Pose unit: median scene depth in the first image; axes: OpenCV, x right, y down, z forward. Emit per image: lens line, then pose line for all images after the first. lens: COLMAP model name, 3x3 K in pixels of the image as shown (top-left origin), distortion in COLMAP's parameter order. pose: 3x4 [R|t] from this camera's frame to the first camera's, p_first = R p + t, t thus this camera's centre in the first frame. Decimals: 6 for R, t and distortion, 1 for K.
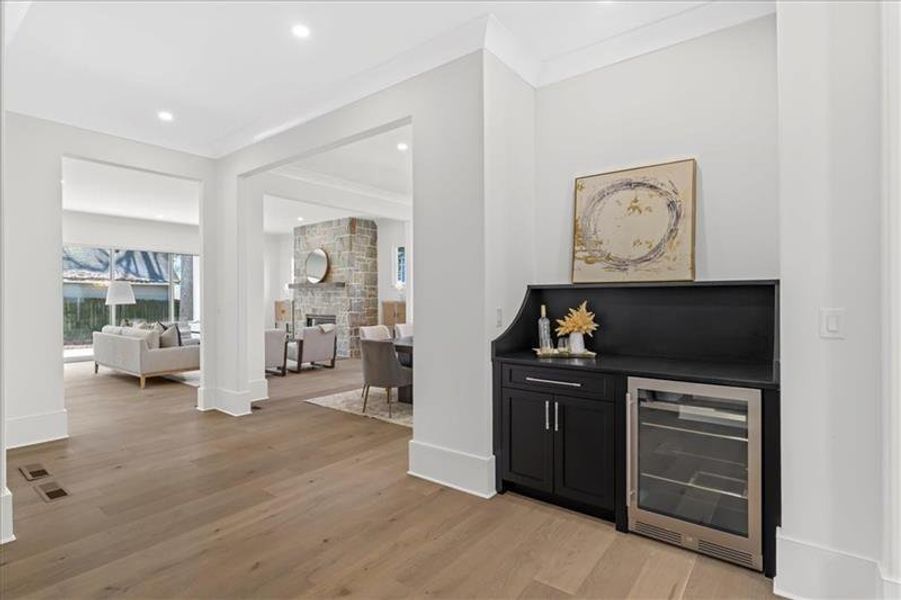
lens RADIAL K [[430.1, 0, 446.8], [0, 430.1, 297.9], [0, 0, 1]] dist [-0.004398, -0.000346]
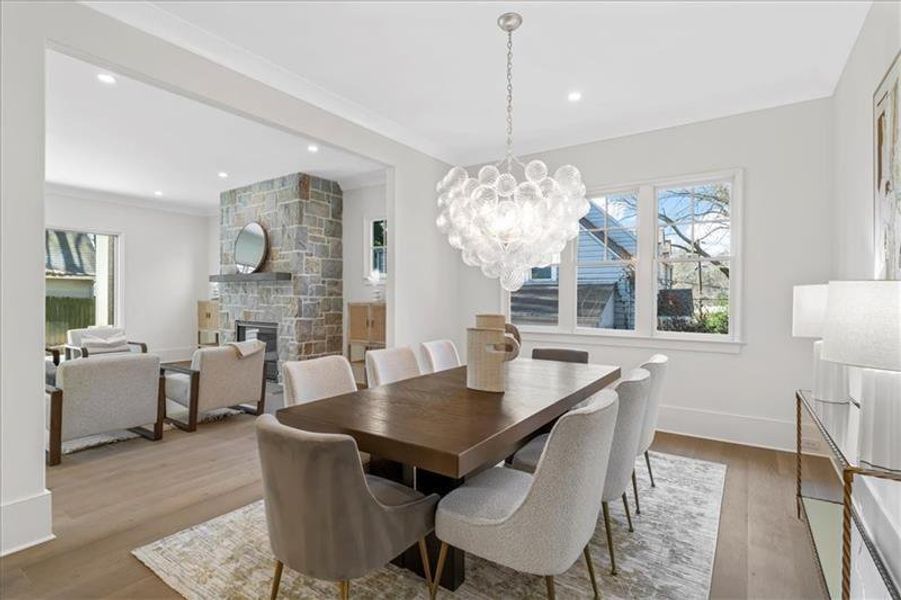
lens RADIAL K [[430.1, 0, 447.8], [0, 430.1, 300.9], [0, 0, 1]] dist [-0.004398, -0.000346]
pose [[0.998263, 0.008679, 0.058268, -0.035733], [-0.009035, 0.999942, 0.005847, 0.000491], [-0.058214, -0.006363, 0.998284, 0.321600]]
